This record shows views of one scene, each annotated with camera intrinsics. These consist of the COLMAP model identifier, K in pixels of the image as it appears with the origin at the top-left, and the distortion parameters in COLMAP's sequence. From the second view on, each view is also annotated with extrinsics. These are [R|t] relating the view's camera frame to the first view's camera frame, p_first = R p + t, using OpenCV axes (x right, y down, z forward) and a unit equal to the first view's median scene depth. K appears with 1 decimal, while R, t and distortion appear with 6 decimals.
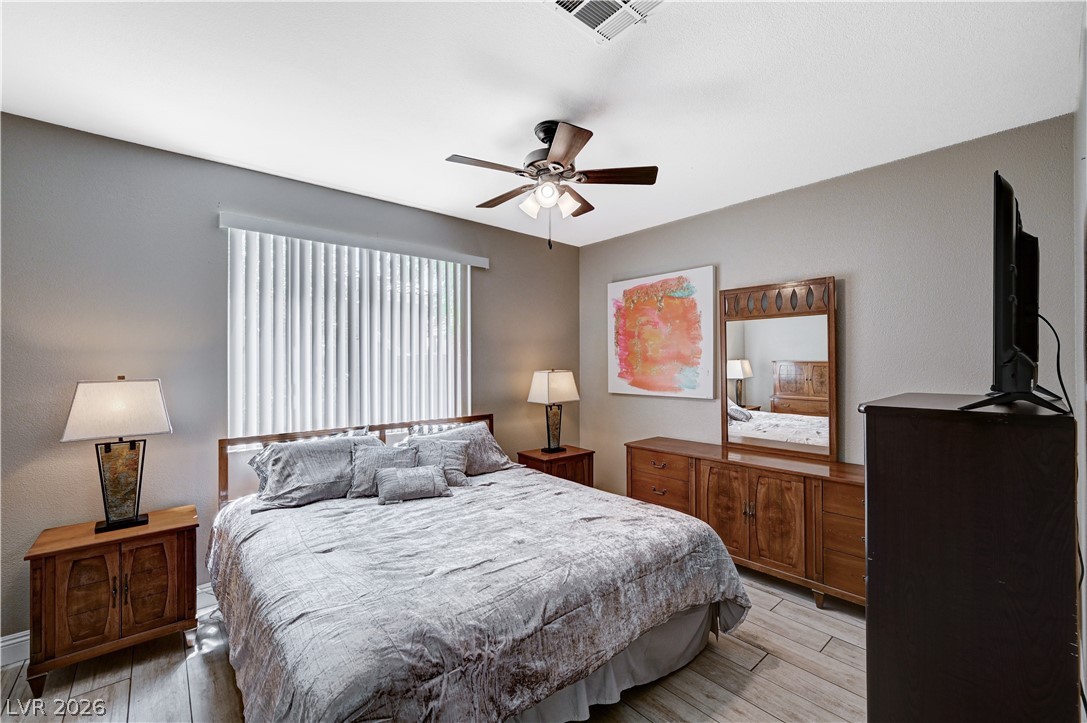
lens RADIAL K [[447.5, 0, 546.6], [0, 447.5, 359.8], [0, 0, 1]] dist [-0.002189, -0.000298]
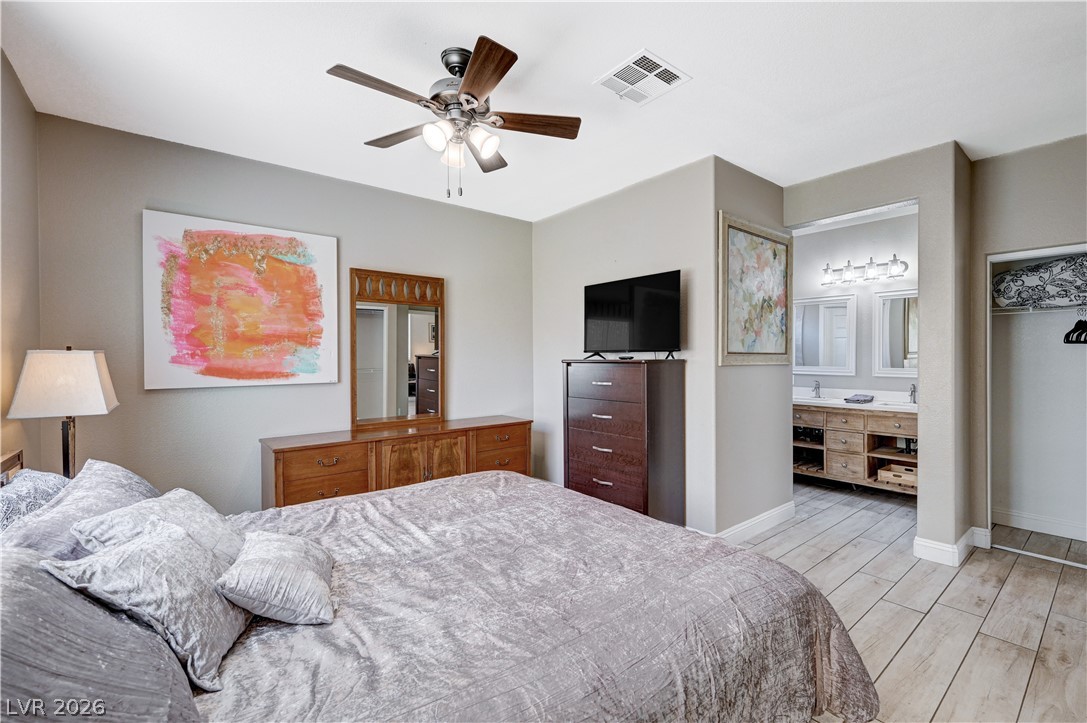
lens RADIAL K [[458.6, 0, 531.5], [0, 458.6, 359.9], [0, 0, 1]] dist [0.000231, 0.000148]
pose [[0.067396, 0.001877, 0.997725, -0.502223], [0.001408, 0.999997, -0.001976, 0.039835], [-0.997725, 0.001538, 0.067393, 0.488624]]
